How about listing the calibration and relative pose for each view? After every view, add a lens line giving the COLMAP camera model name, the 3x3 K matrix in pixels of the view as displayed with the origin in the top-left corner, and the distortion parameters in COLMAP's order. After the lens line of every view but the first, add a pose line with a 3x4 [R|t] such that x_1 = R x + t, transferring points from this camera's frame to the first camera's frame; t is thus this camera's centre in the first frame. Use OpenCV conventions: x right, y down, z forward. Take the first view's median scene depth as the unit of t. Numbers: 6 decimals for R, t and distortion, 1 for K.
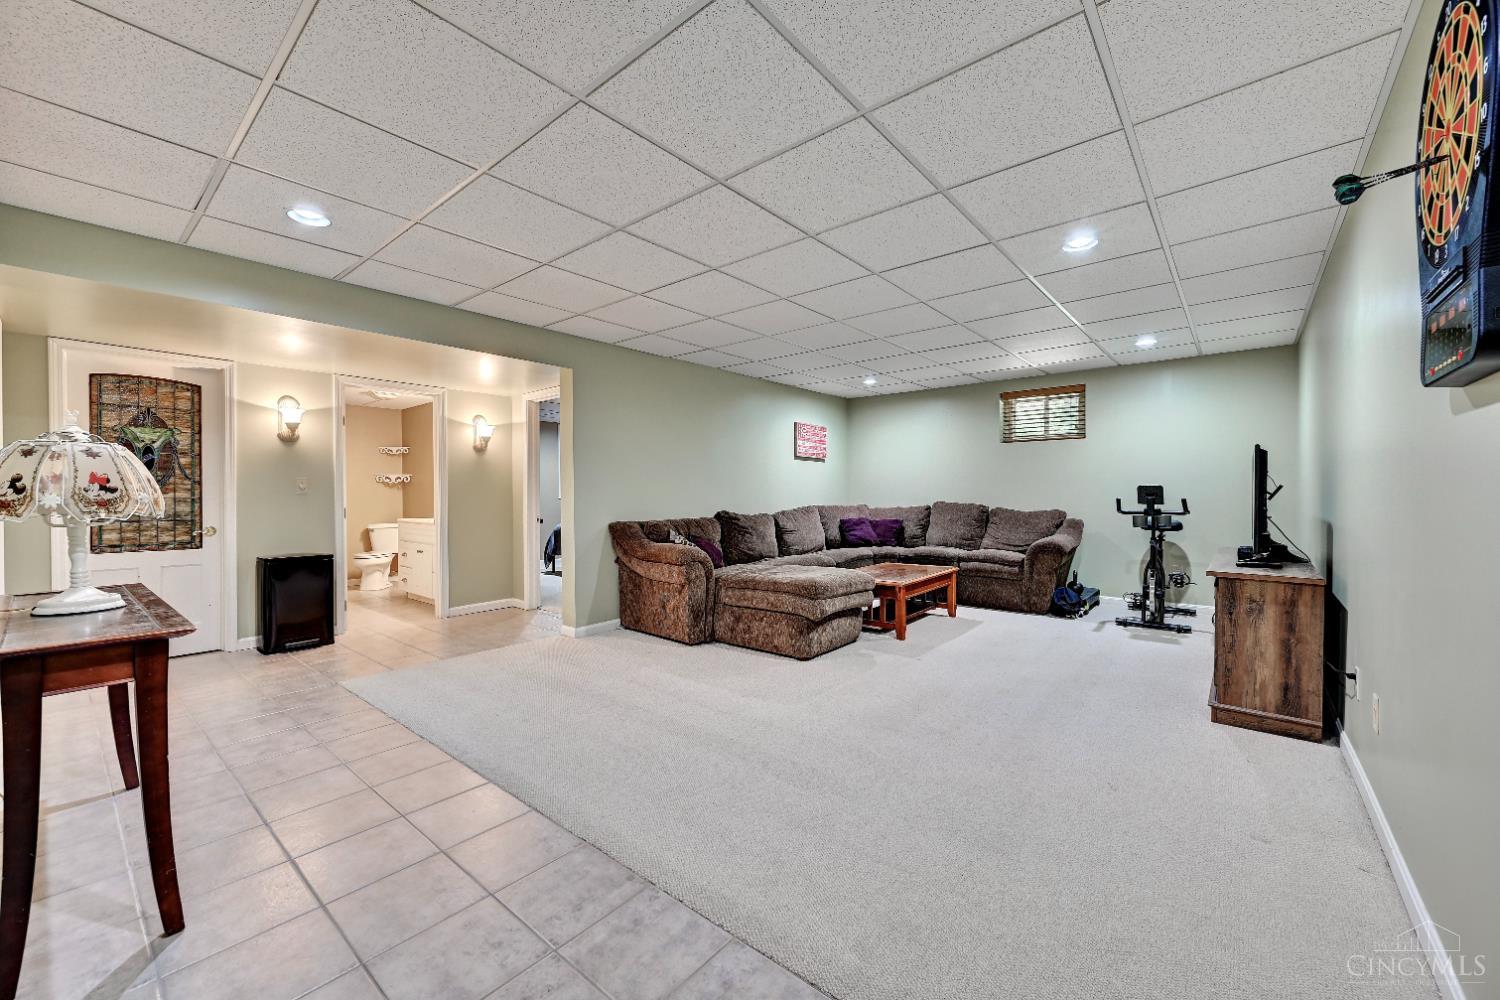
lens RADIAL K [[586.3, 0, 749.4], [0, 586.3, 498.4], [0, 0, 1]] dist [-0.002208, 0.000753]
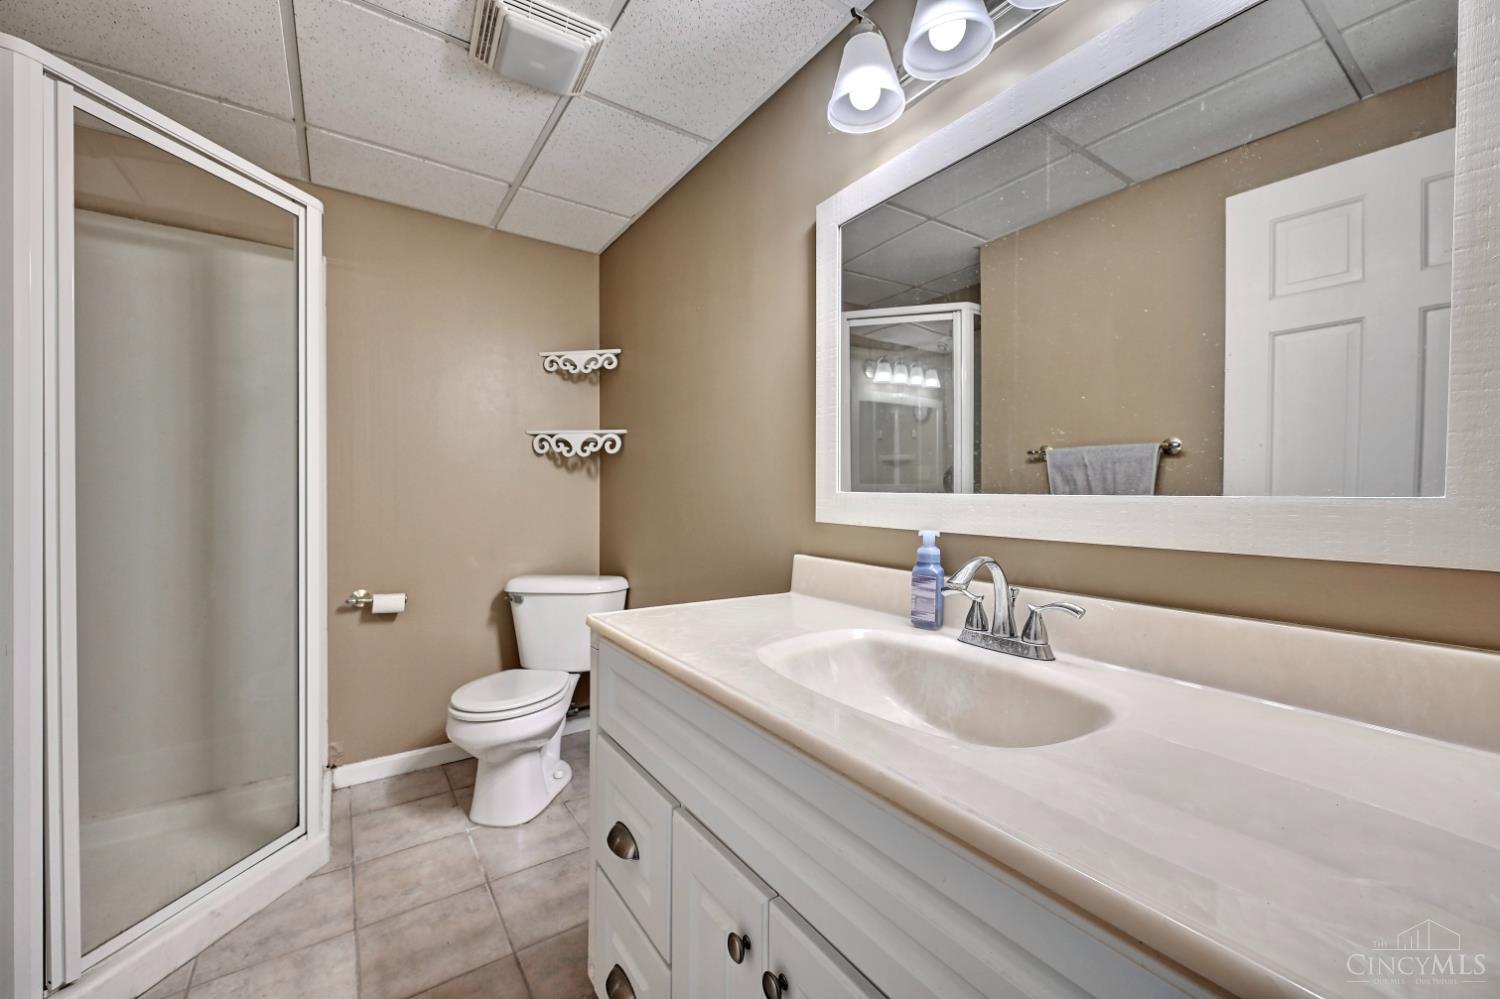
lens RADIAL K [[586.3, 0, 750.4], [0, 586.3, 495.4], [0, 0, 1]] dist [-0.002208, 0.000753]
pose [[0.963640, 0.005965, -0.267138, -0.401119], [-0.005211, 0.999980, 0.003532, -0.004735], [0.267154, -0.002012, 0.963652, 0.668577]]
